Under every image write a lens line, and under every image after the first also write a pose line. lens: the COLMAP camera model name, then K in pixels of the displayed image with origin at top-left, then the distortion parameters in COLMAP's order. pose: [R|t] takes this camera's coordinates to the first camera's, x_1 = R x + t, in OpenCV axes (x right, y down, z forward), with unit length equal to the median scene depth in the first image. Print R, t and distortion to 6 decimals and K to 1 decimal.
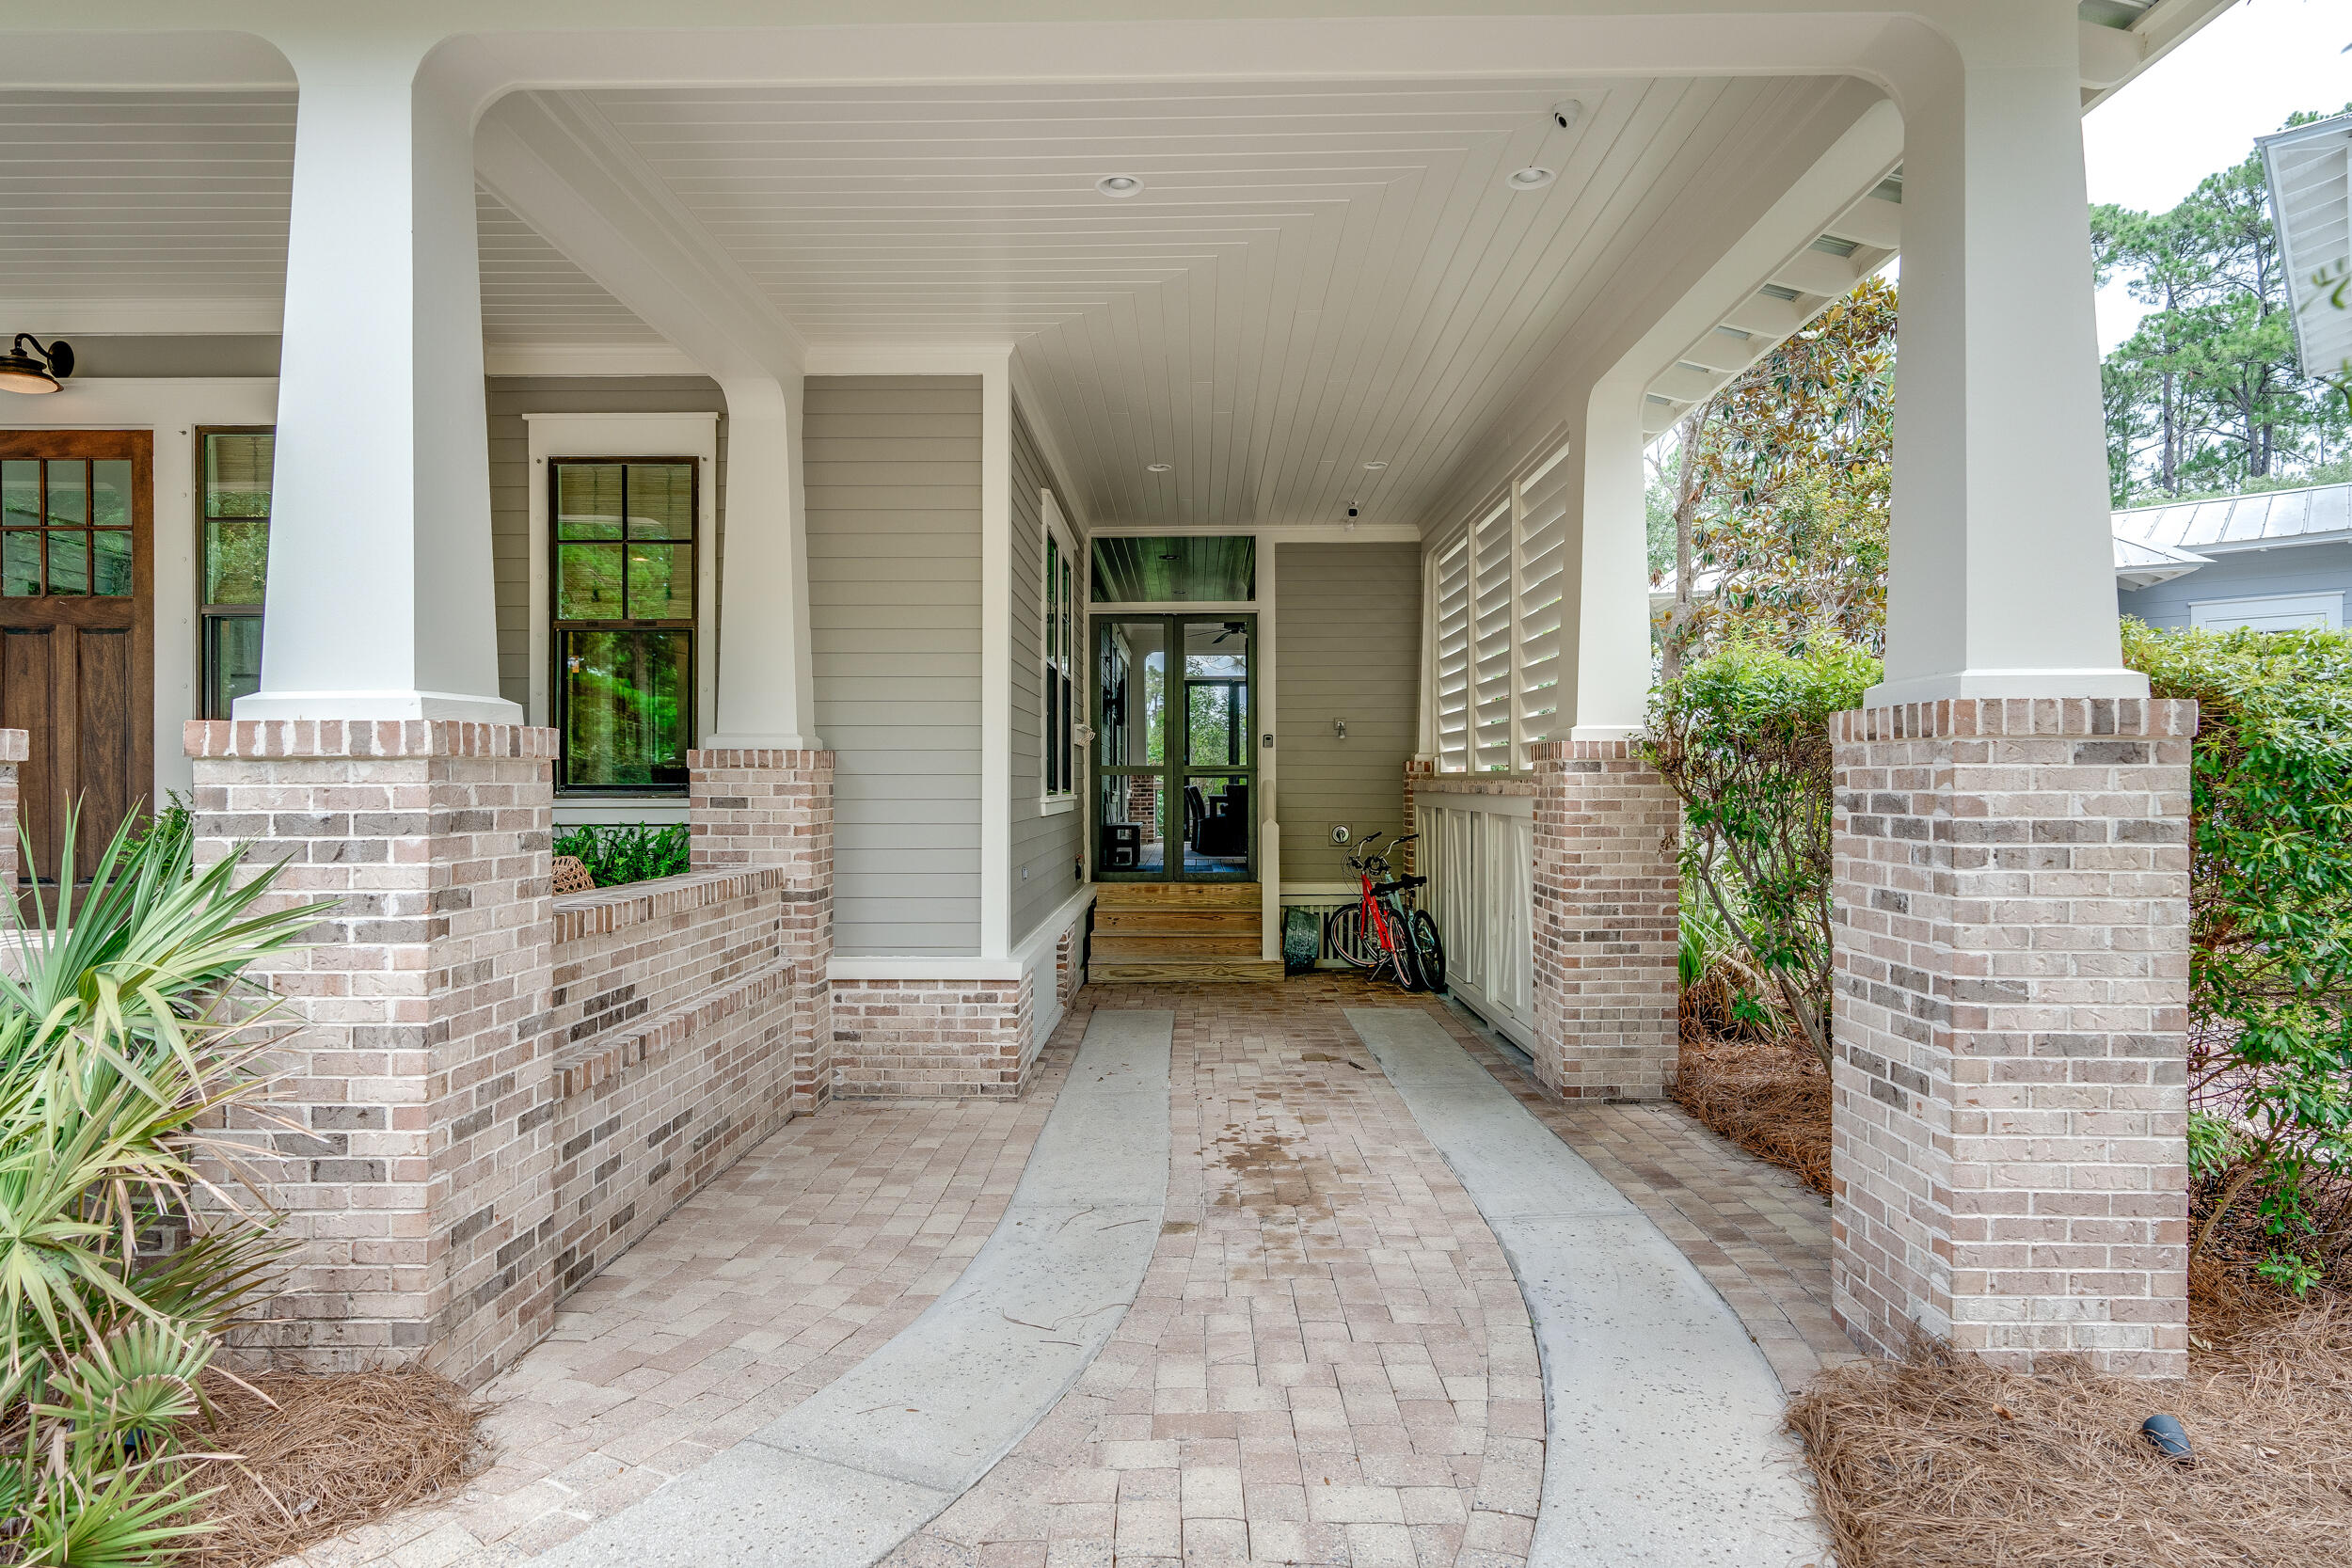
lens RADIAL K [[1155.9, 0, 1329.2], [0, 1155.9, 768.0], [0, 0, 1]] dist [-0.002772, -0.000370]
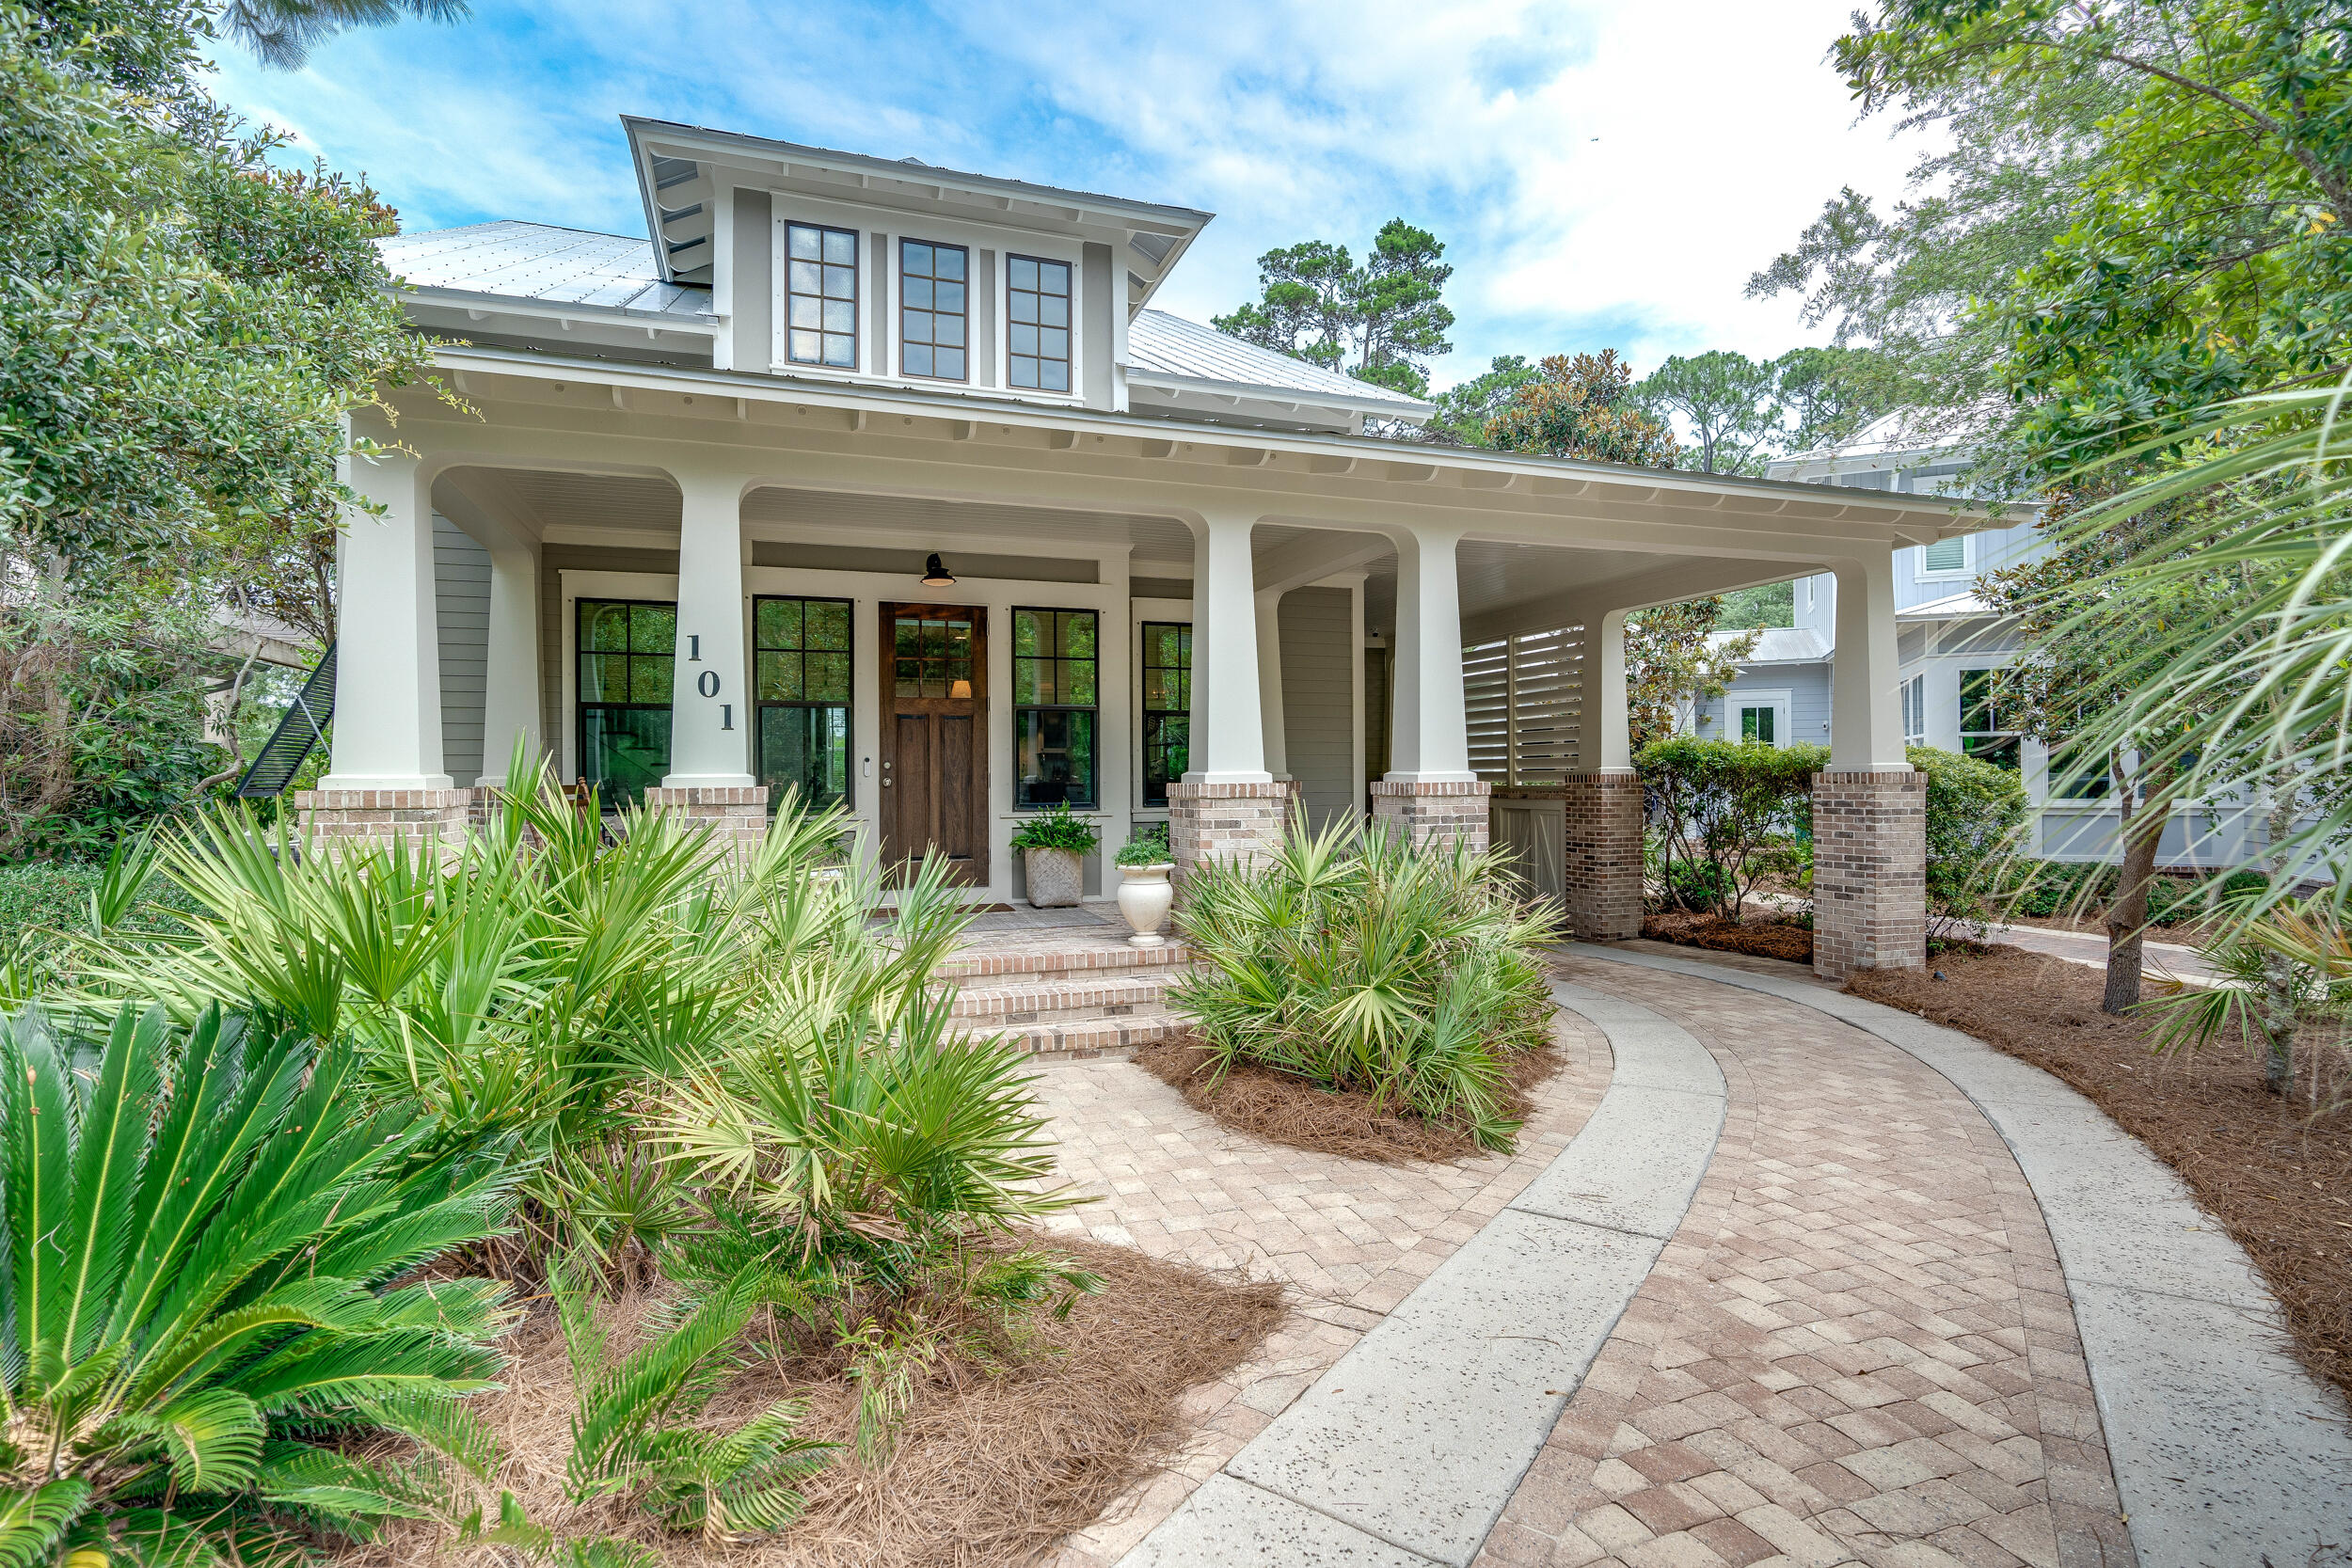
lens RADIAL K [[1054.7, 0, 1185.5], [0, 1054.7, 763.6], [0, 0, 1]] dist [-0.003849, 0.000393]
pose [[0.943200, -0.000679, 0.332226, -2.177042], [0.001159, 0.999999, -0.001246, -0.078038], [-0.332224, 0.001560, 0.943199, -1.117129]]
